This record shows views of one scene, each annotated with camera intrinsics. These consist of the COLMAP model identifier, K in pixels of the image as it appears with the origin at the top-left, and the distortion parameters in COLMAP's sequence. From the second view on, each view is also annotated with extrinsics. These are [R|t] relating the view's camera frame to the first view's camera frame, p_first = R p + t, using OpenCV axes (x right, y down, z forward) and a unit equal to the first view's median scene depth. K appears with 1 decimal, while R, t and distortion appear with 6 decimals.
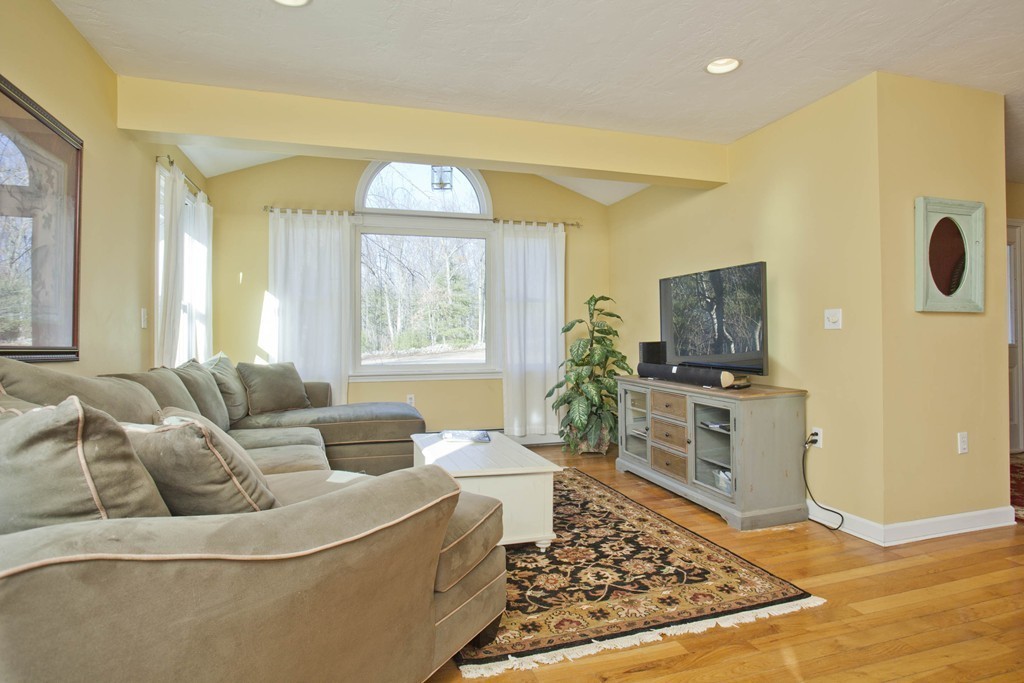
lens RADIAL K [[505.2, 0, 522.7], [0, 505.2, 335.9], [0, 0, 1]] dist [-0.068890, 0.029040]
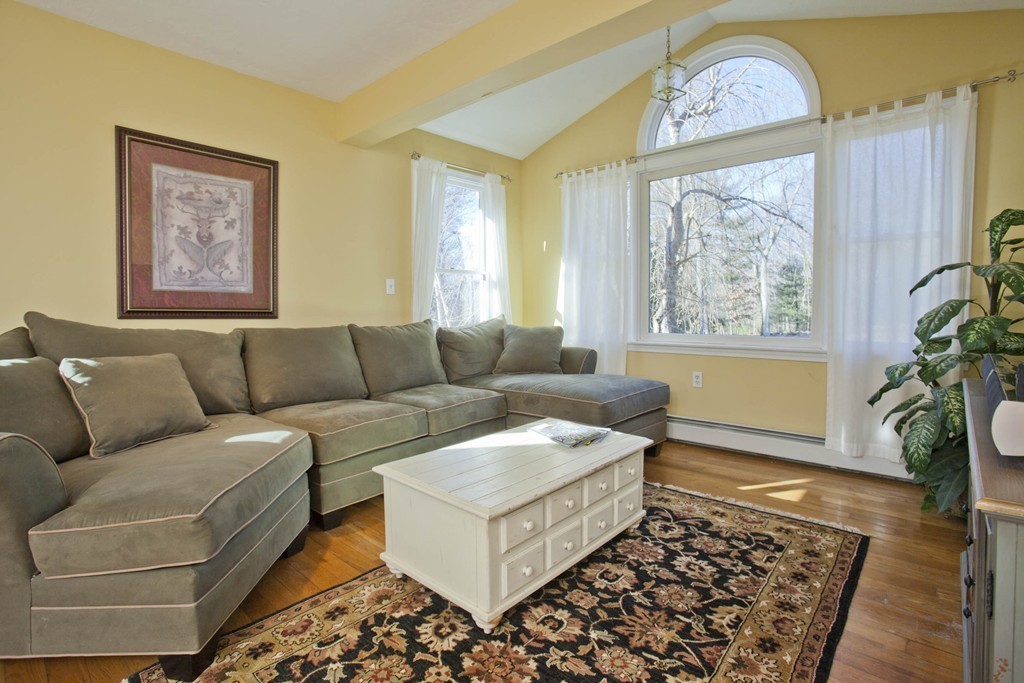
lens RADIAL K [[484.8, 0, 510.7], [0, 484.8, 329.8], [0, 0, 1]] dist [-0.065398, 0.026385]
pose [[0.537572, 0.040290, -0.842255, 0.442542], [0.007703, 0.998582, 0.052684, 0.011393], [0.843183, -0.034809, 0.536499, 0.571655]]
